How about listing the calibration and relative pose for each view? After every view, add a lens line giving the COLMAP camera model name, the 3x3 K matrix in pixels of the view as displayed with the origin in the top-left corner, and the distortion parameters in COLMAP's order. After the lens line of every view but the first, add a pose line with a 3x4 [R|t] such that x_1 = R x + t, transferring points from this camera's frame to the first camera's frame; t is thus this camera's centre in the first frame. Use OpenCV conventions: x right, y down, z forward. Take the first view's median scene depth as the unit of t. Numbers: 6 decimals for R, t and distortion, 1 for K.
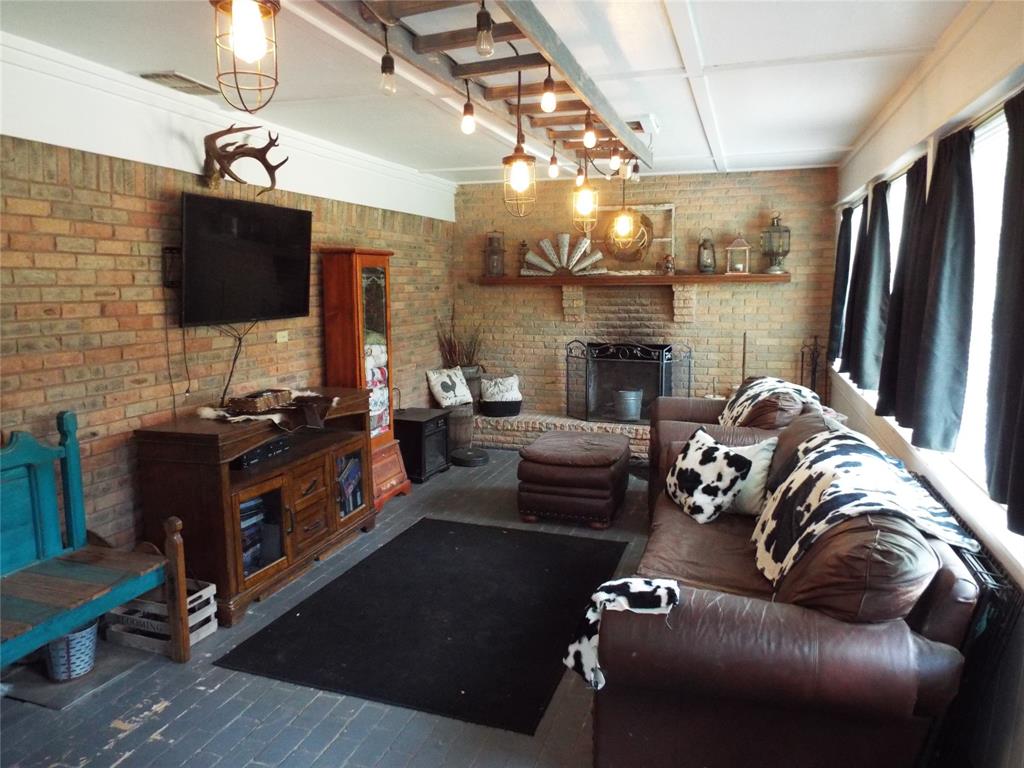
lens RADIAL K [[738.7, 0, 512.0], [0, 738.7, 384.0], [0, 0, 1]] dist [-0.008638, 0.002154]
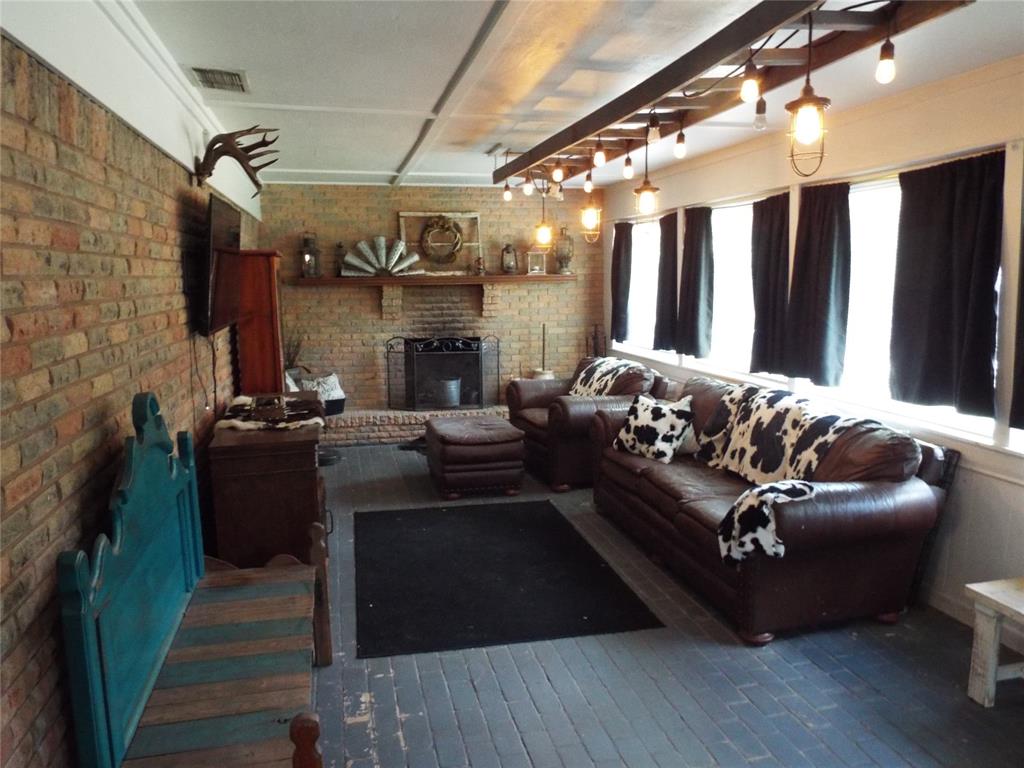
lens RADIAL K [[744.2, 0, 518.4], [0, 744.2, 381.6], [0, 0, 1]] dist [-0.009438, 0.002304]
pose [[0.847984, -0.079212, 0.524069, -0.351788], [0.078485, 0.996635, 0.023645, -0.006510], [-0.524179, 0.021081, 0.851347, -0.006640]]
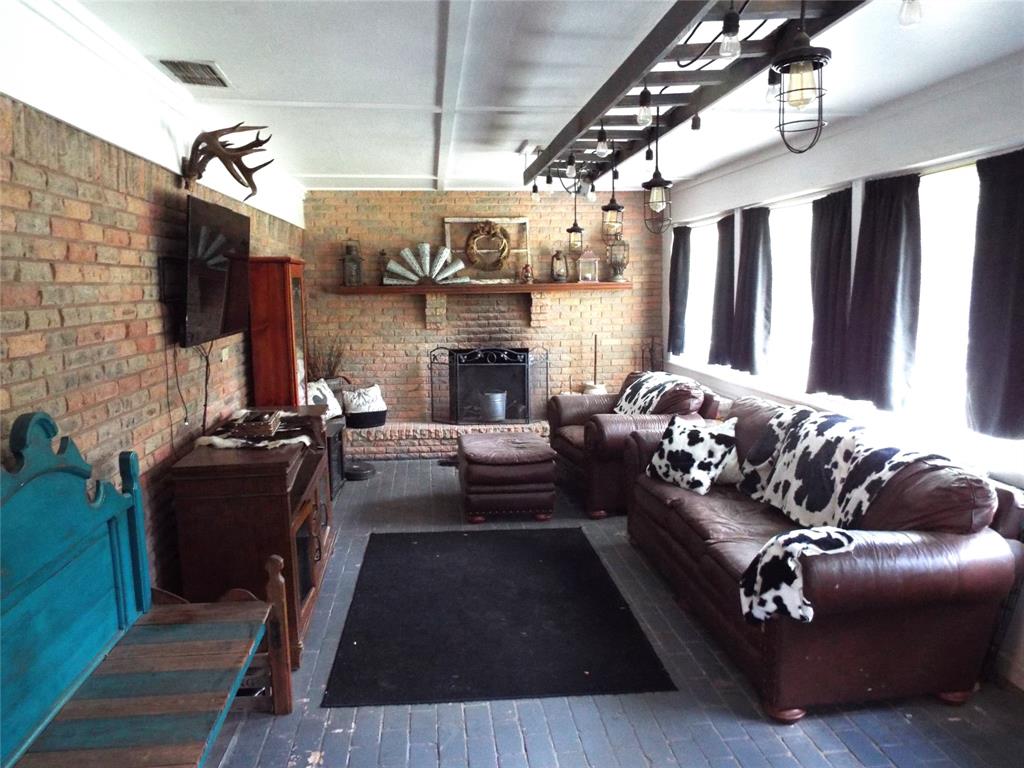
lens RADIAL K [[744.2, 0, 518.4], [0, 744.2, 381.6], [0, 0, 1]] dist [-0.009438, 0.002304]
pose [[0.906849, -0.059878, 0.417180, -0.263553], [0.064476, 0.997915, 0.003075, -0.008015], [-0.416494, 0.024110, 0.908819, 0.016491]]
